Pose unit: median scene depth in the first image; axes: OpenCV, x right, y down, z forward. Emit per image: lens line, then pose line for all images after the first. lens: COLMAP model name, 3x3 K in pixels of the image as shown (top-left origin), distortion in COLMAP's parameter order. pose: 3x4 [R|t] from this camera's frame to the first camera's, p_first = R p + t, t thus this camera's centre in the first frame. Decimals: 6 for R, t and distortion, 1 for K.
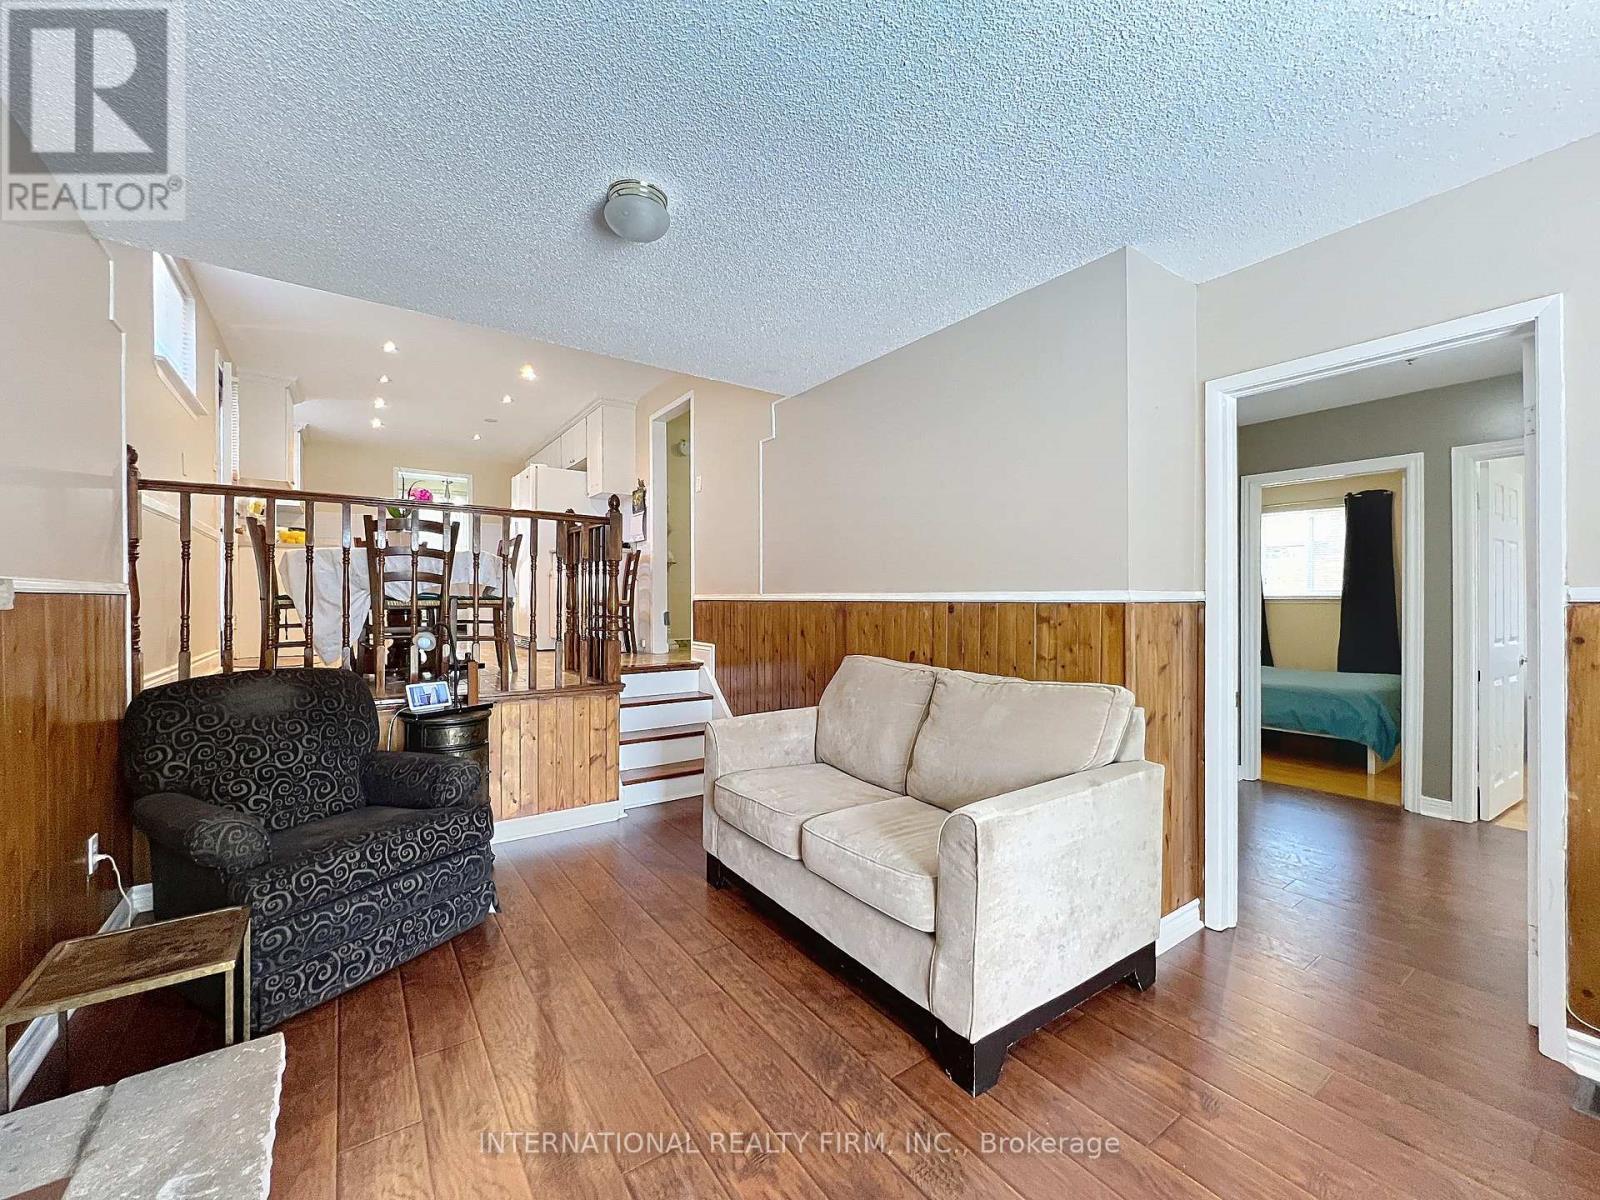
lens RADIAL K [[648.6, 0, 795.5], [0, 648.6, 603.9], [0, 0, 1]] dist [-0.004291, 0.001369]
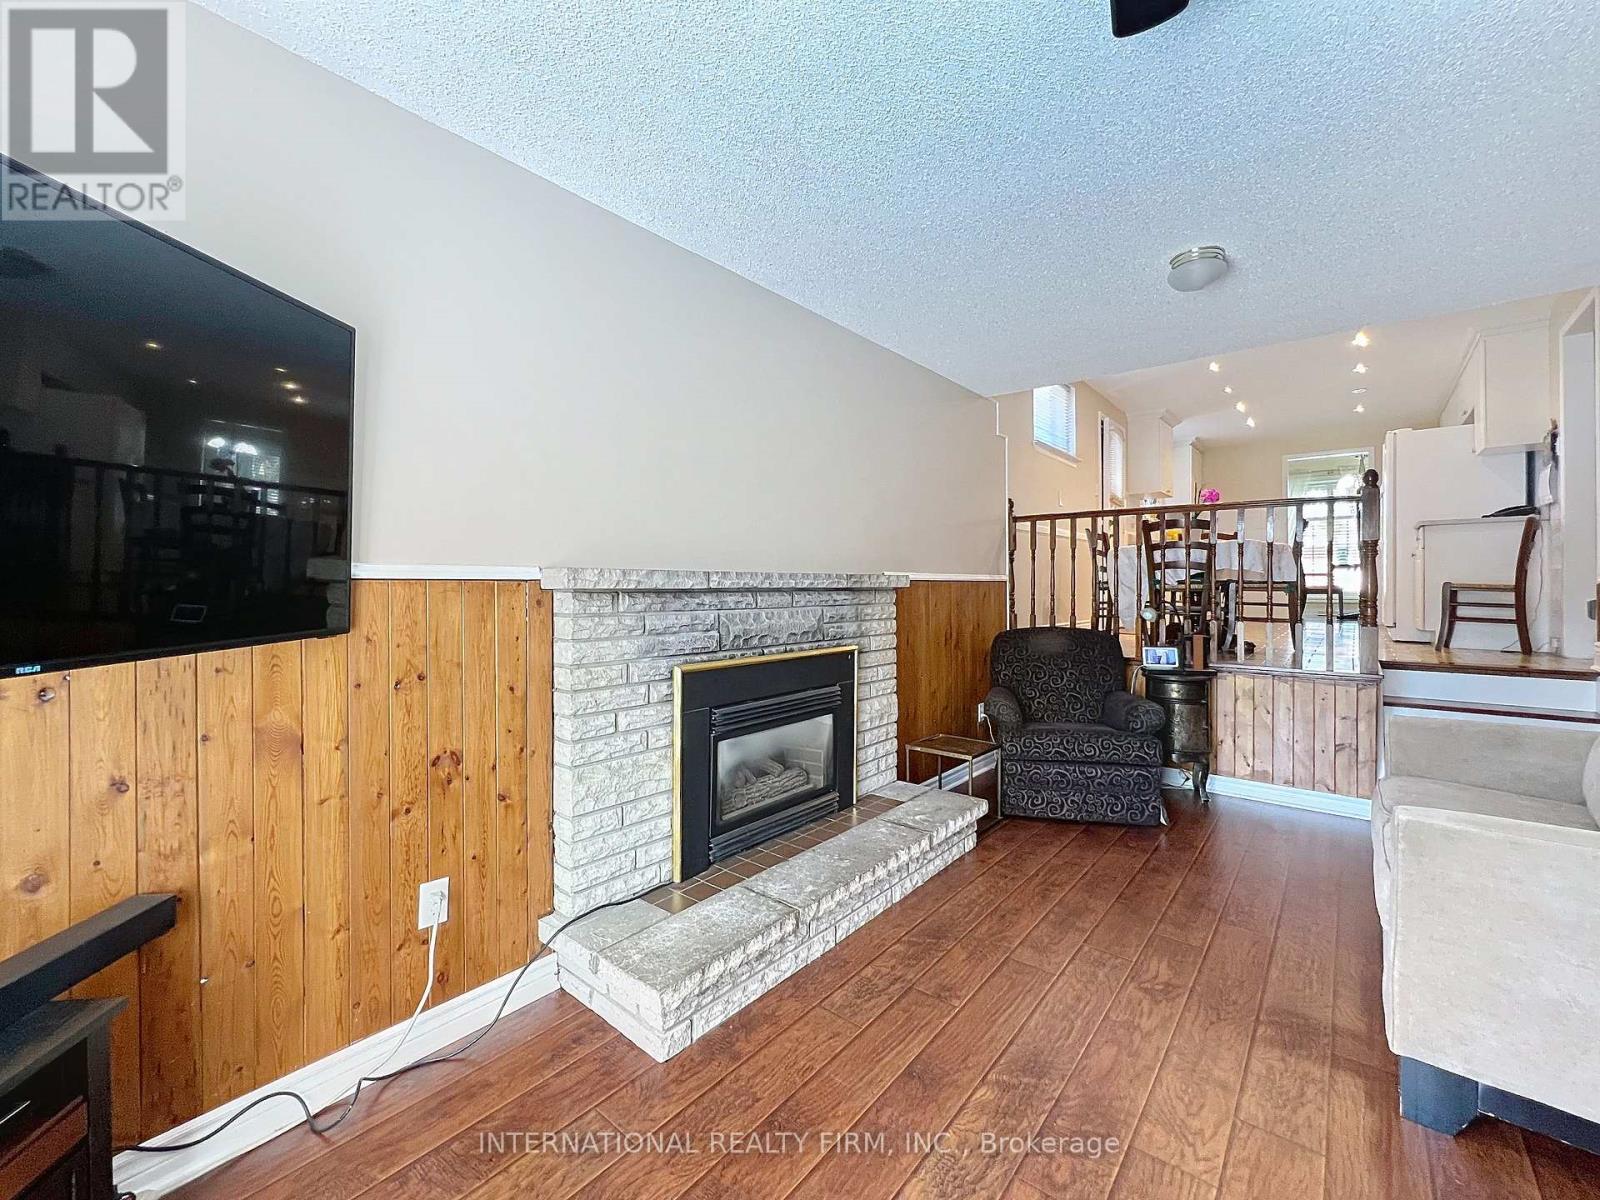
lens RADIAL K [[648.6, 0, 799.3], [0, 648.6, 594.7], [0, 0, 1]] dist [-0.004291, 0.001369]
pose [[0.262730, 0.012267, -0.964792, 0.498617], [-0.004844, 0.999923, 0.011394, 0.004897], [0.964857, 0.001680, 0.262769, -0.041832]]
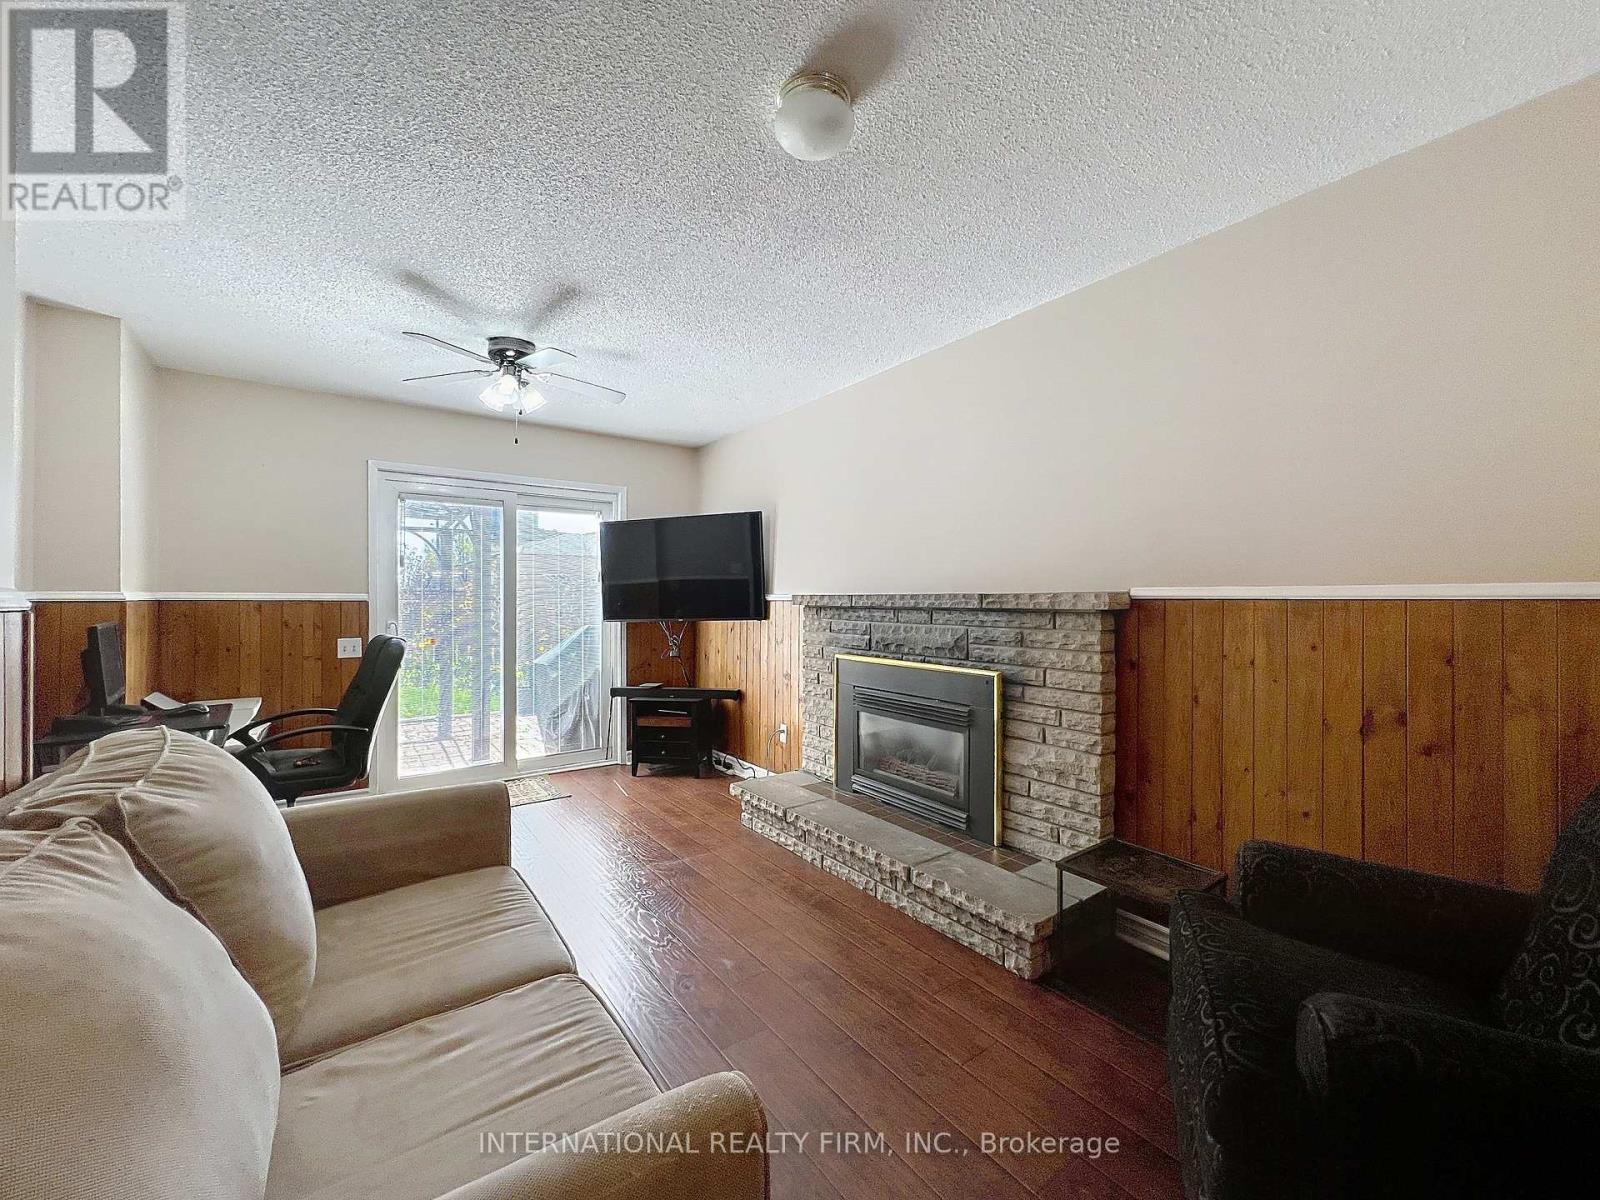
lens RADIAL K [[648.6, 0, 806.1], [0, 648.6, 597.1], [0, 0, 1]] dist [-0.004291, 0.001369]
pose [[-0.999167, -0.011347, -0.039189, -0.160906], [-0.011318, 0.999935, -0.000958, -0.007333], [0.039197, -0.000514, -0.999231, 1.255935]]
